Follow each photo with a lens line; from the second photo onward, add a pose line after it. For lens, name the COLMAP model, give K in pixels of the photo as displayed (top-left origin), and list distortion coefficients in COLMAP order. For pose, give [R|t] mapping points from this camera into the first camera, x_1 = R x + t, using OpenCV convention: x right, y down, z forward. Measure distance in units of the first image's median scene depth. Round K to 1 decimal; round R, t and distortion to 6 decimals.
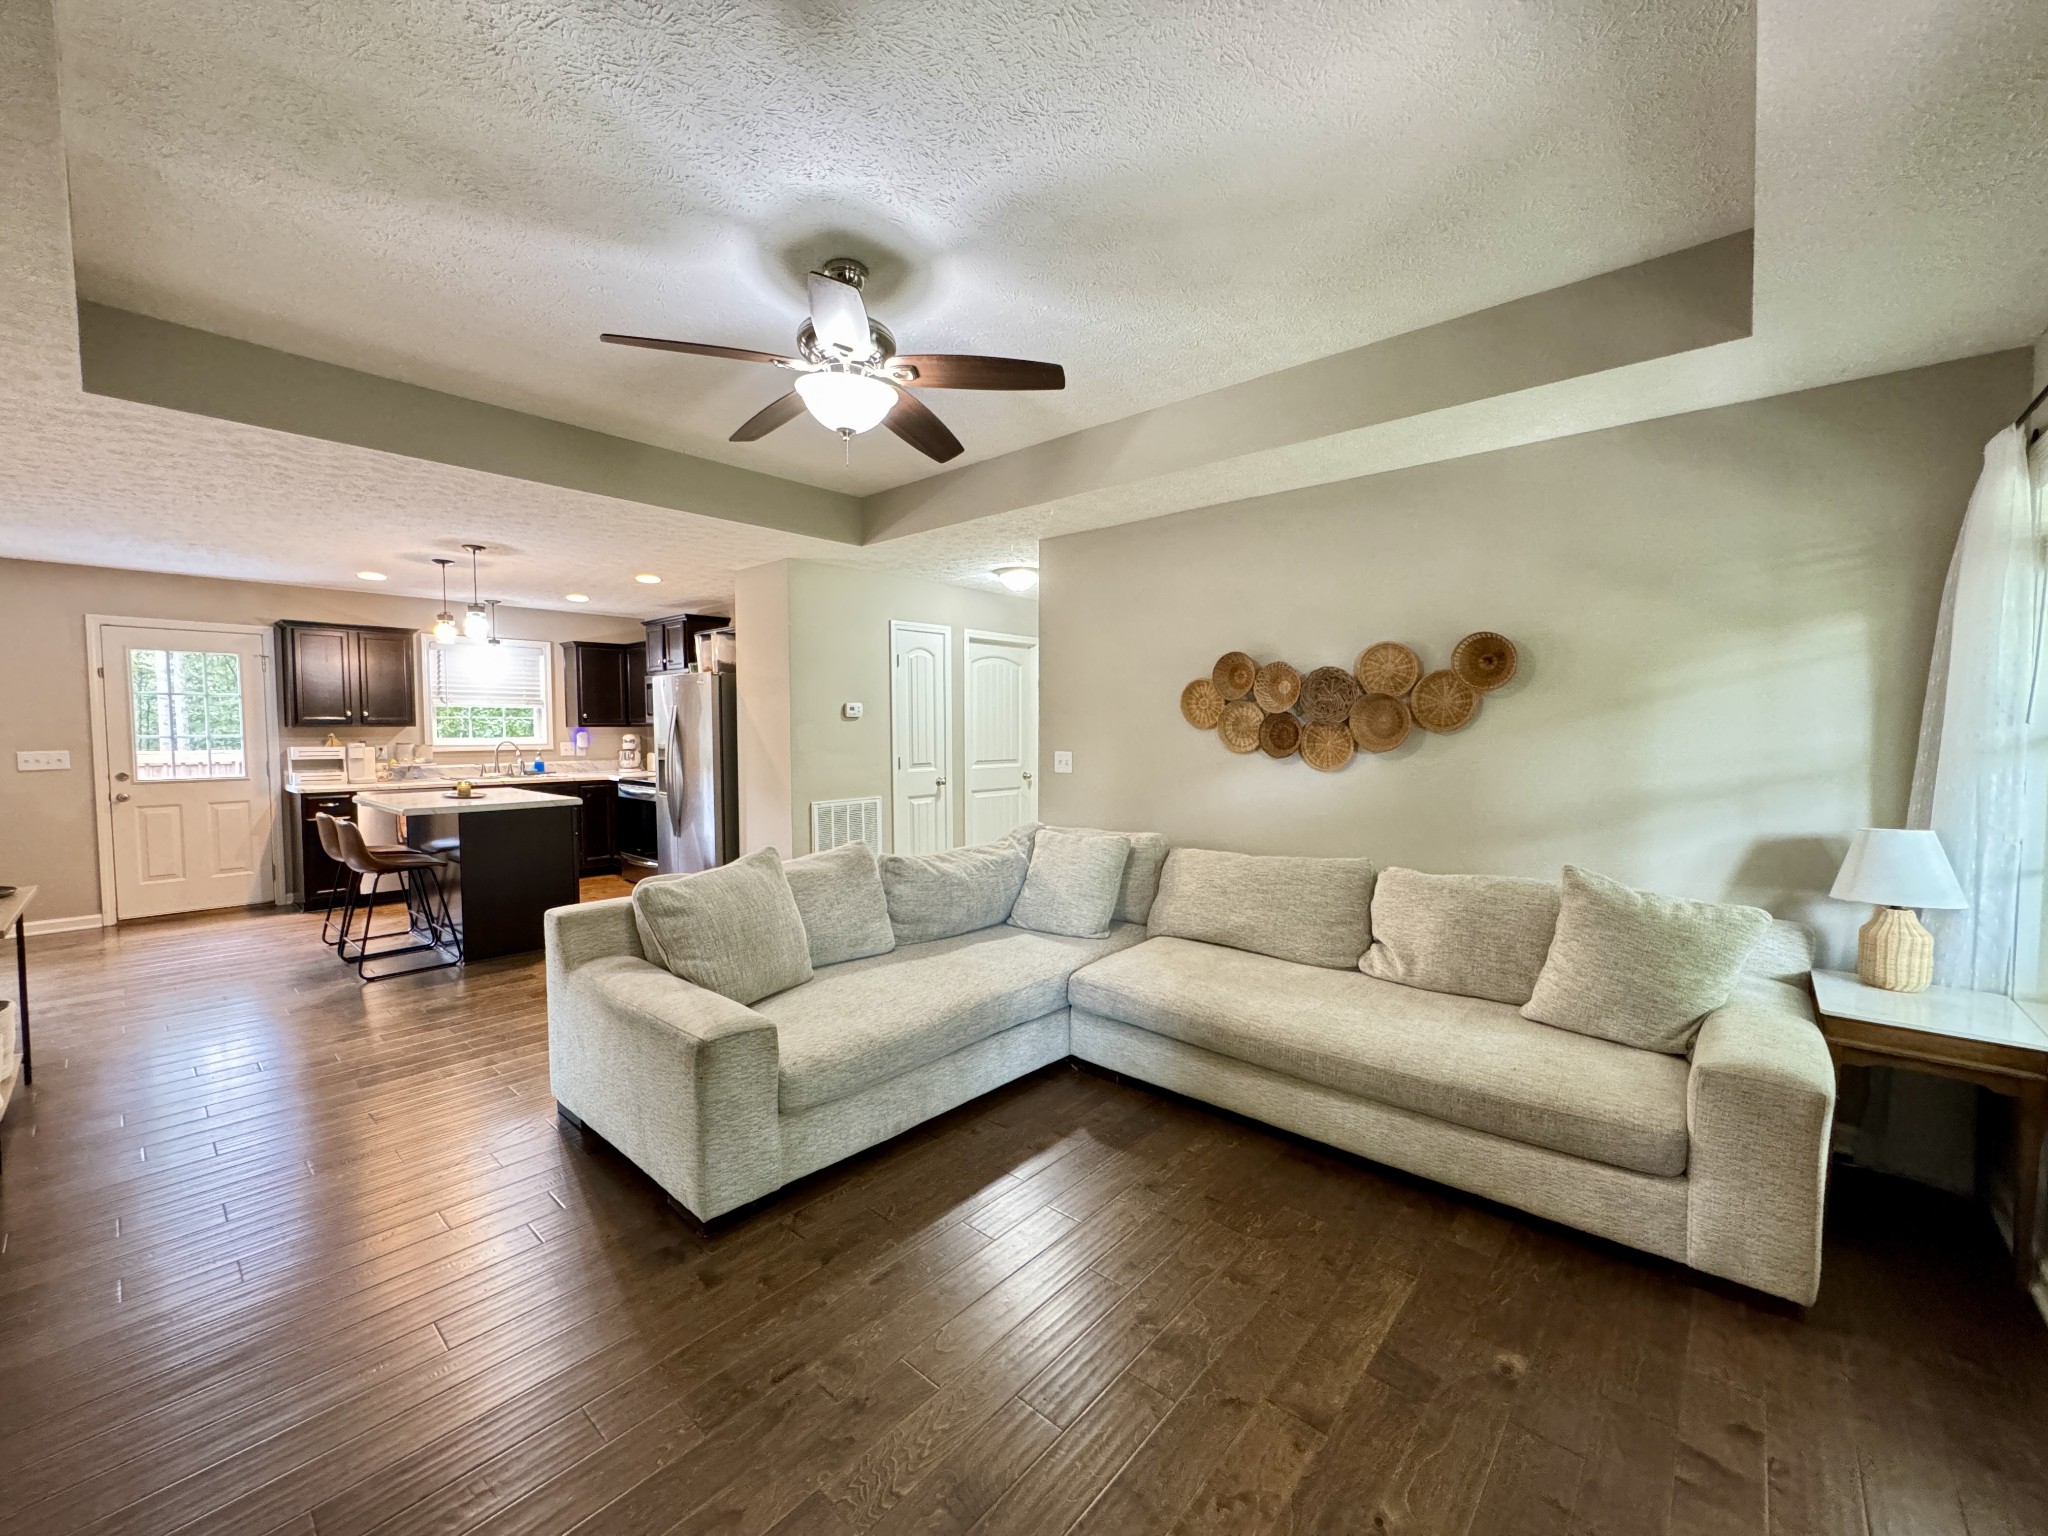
lens RADIAL K [[821.1, 0, 1019.2], [0, 821.1, 764.2], [0, 0, 1]] dist [-0.003825, 0.001397]
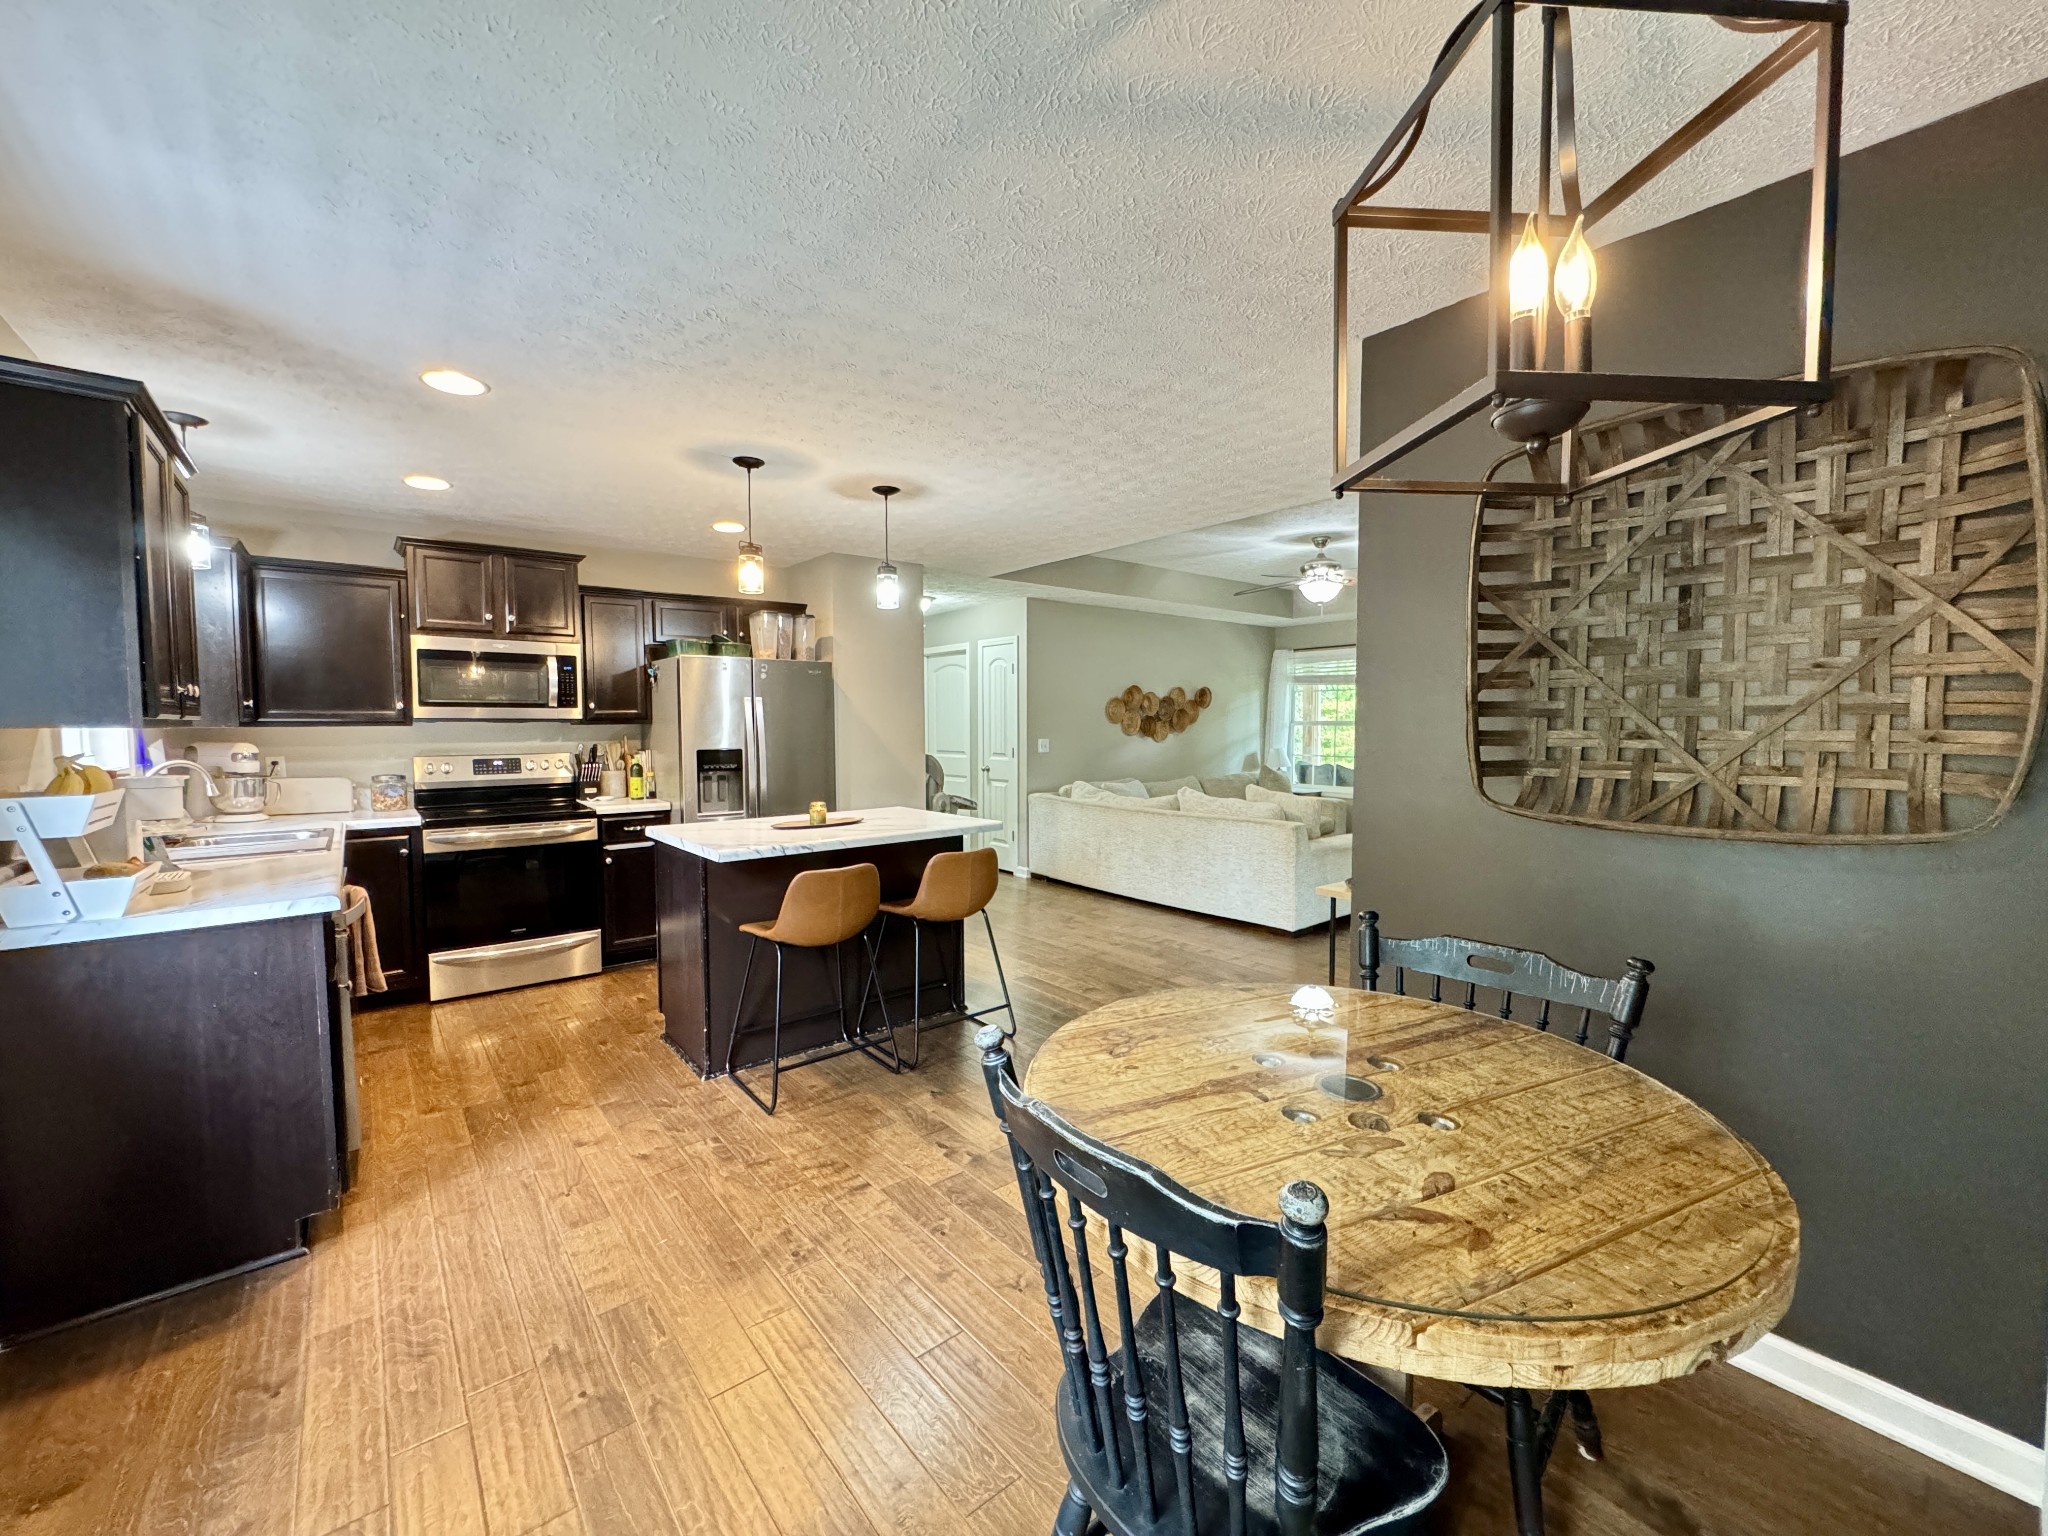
lens RADIAL K [[821.1, 0, 1019.2], [0, 821.1, 764.2], [0, 0, 1]] dist [-0.003825, 0.001397]
pose [[0.164649, -0.048909, 0.985139, -2.008189], [0.054198, 0.997710, 0.040475, -0.044856], [-0.984862, 0.046729, 0.166922, 1.068501]]
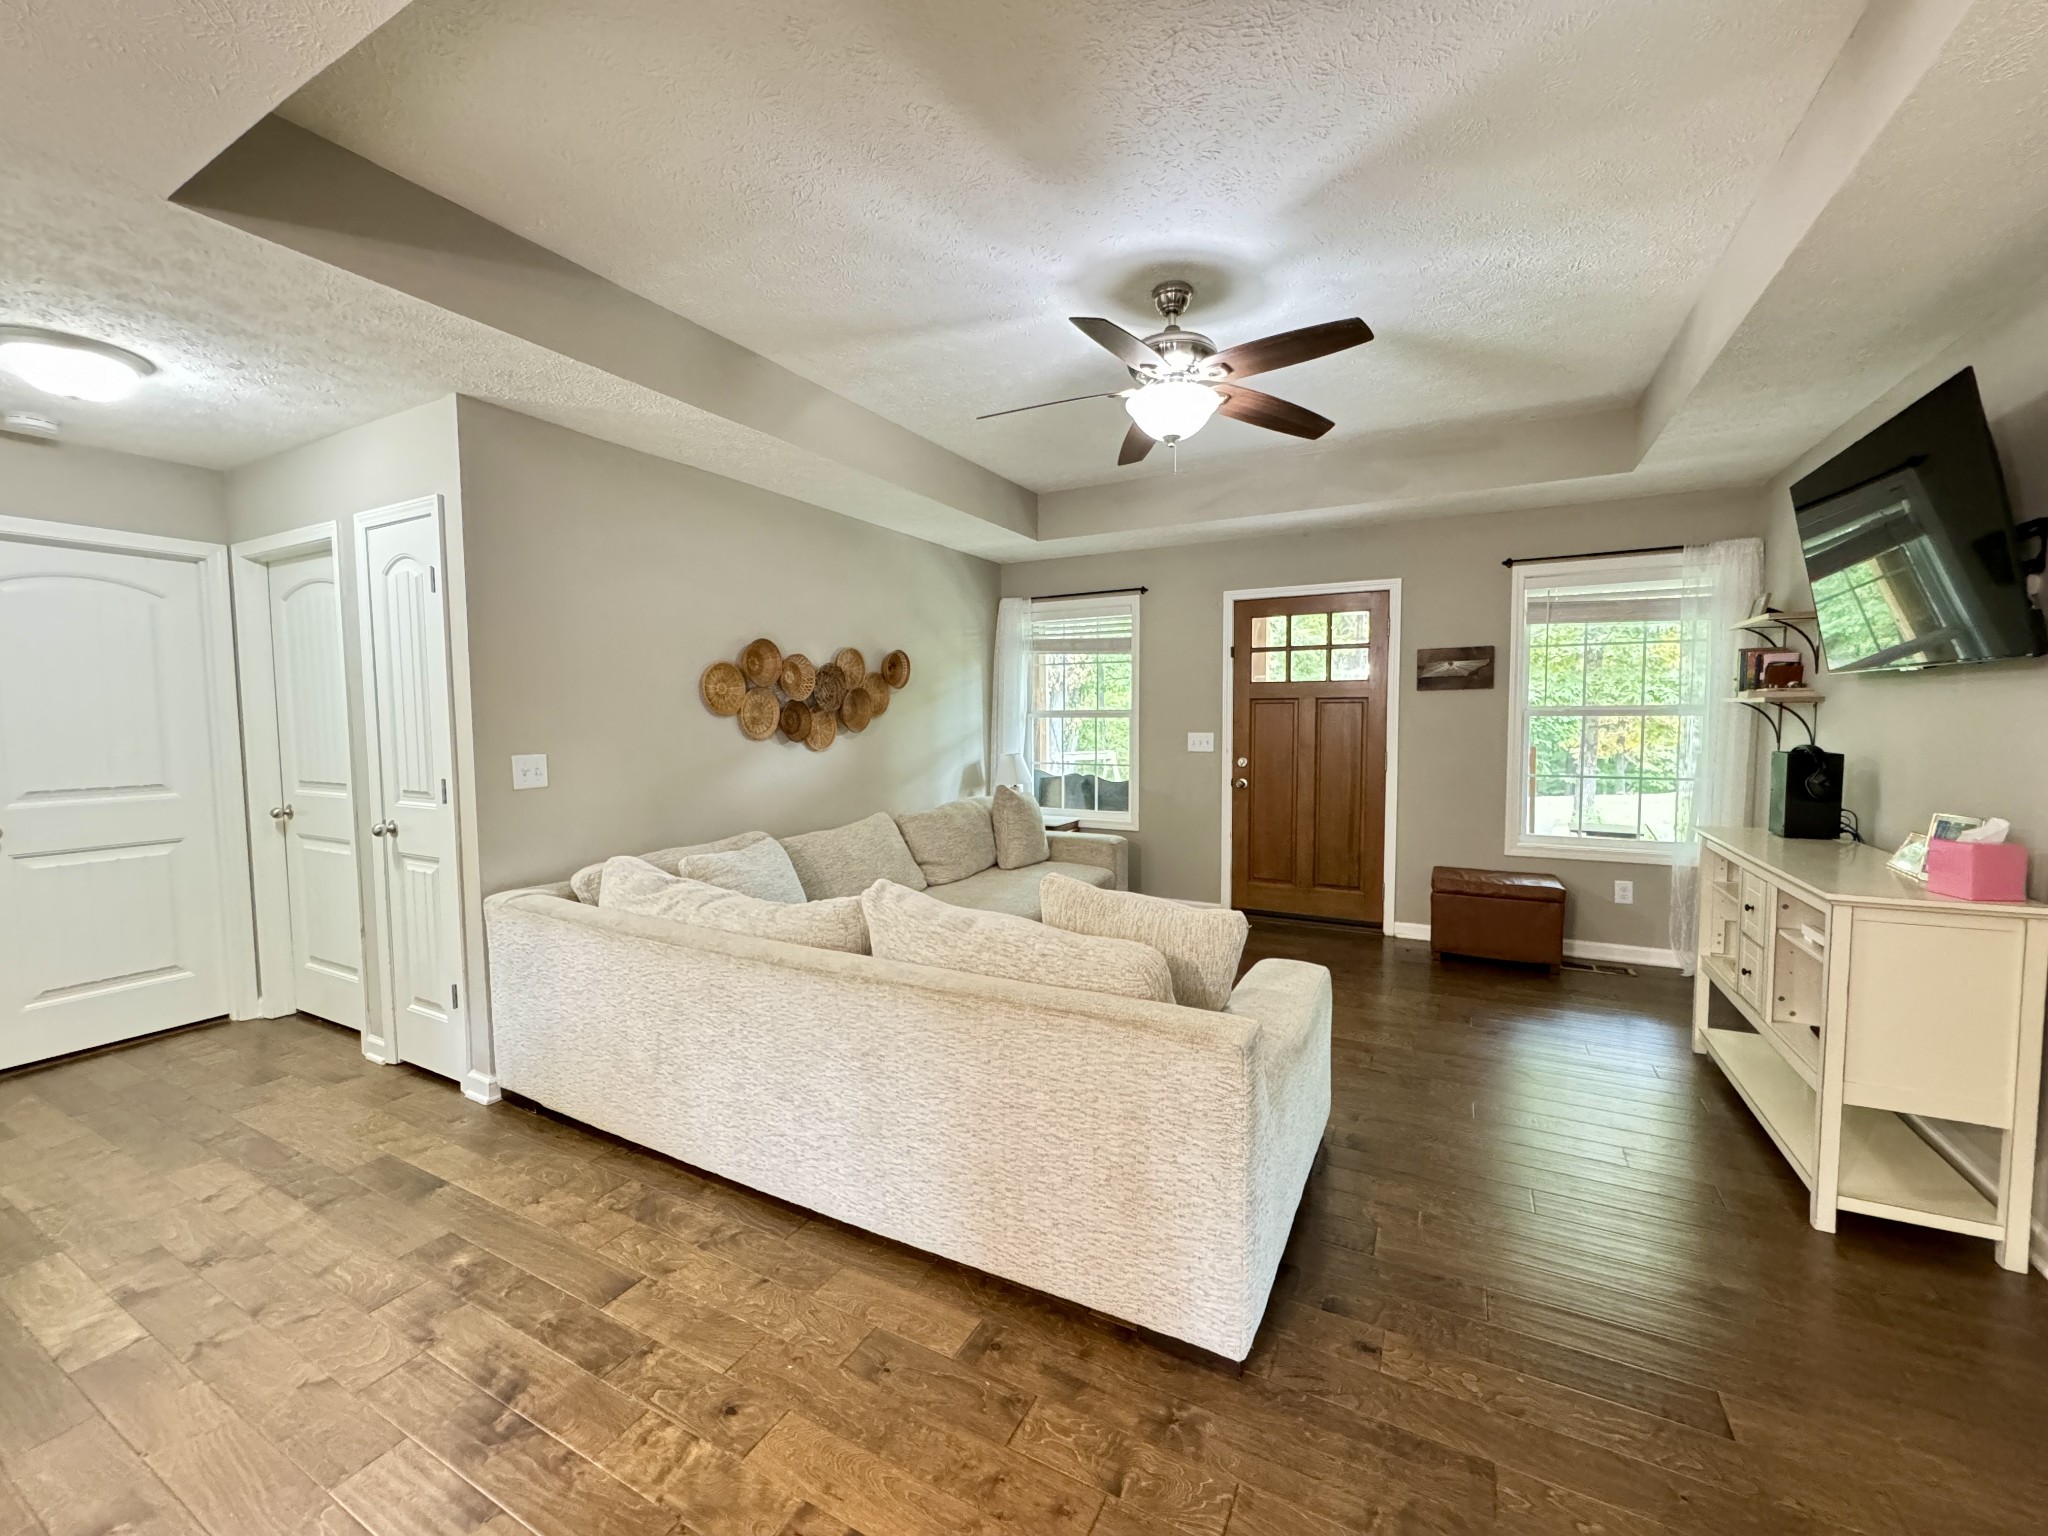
lens RADIAL K [[823.3, 0, 1021.0], [0, 823.3, 762.8], [0, 0, 1]] dist [-0.003268, 0.000796]
pose [[-0.230640, -0.053510, 0.971567, -0.889197], [0.060587, 0.995760, 0.069225, -0.041250], [-0.971151, 0.074831, -0.226420, 1.048266]]
